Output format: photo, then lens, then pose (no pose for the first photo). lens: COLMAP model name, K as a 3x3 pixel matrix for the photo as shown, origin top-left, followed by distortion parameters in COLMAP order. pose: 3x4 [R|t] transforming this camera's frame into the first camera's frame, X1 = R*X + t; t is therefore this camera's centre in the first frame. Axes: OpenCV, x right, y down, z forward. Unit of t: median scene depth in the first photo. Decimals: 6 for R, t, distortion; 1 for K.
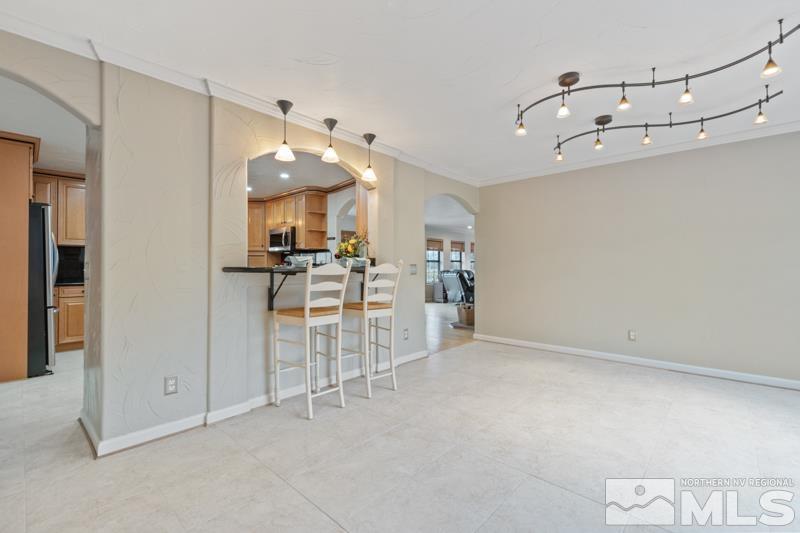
lens RADIAL K [[355.3, 0, 407.2], [0, 355.3, 264.9], [0, 0, 1]] dist [0.010476, 0.000869]
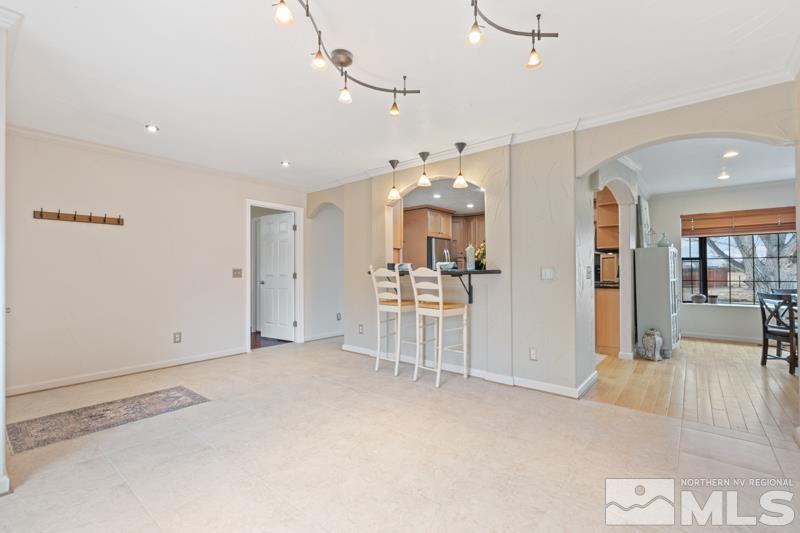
lens RADIAL K [[355.3, 0, 379.9], [0, 355.3, 267.3], [0, 0, 1]] dist [0.010476, 0.000869]
pose [[0.007987, -0.006378, -0.999948, 1.075514], [0.011150, 0.999918, -0.006289, 0.001876], [0.999906, -0.011099, 0.008057, 0.871836]]
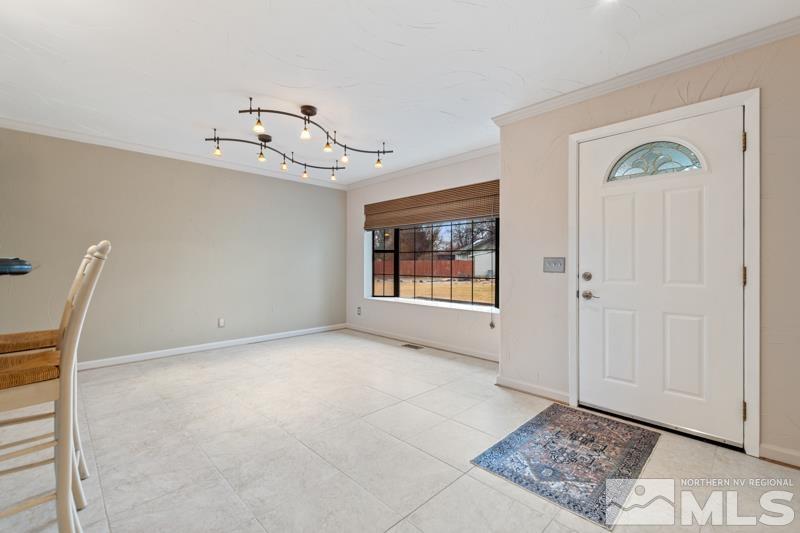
lens RADIAL K [[355.3, 0, 398.5], [0, 355.3, 265.6], [0, 0, 1]] dist [0.010476, 0.000869]
pose [[0.048186, -0.007001, 0.998814, -0.613767], [-0.007729, 0.999943, 0.007382, 0.004316], [-0.998808, -0.008076, 0.048130, 0.501047]]
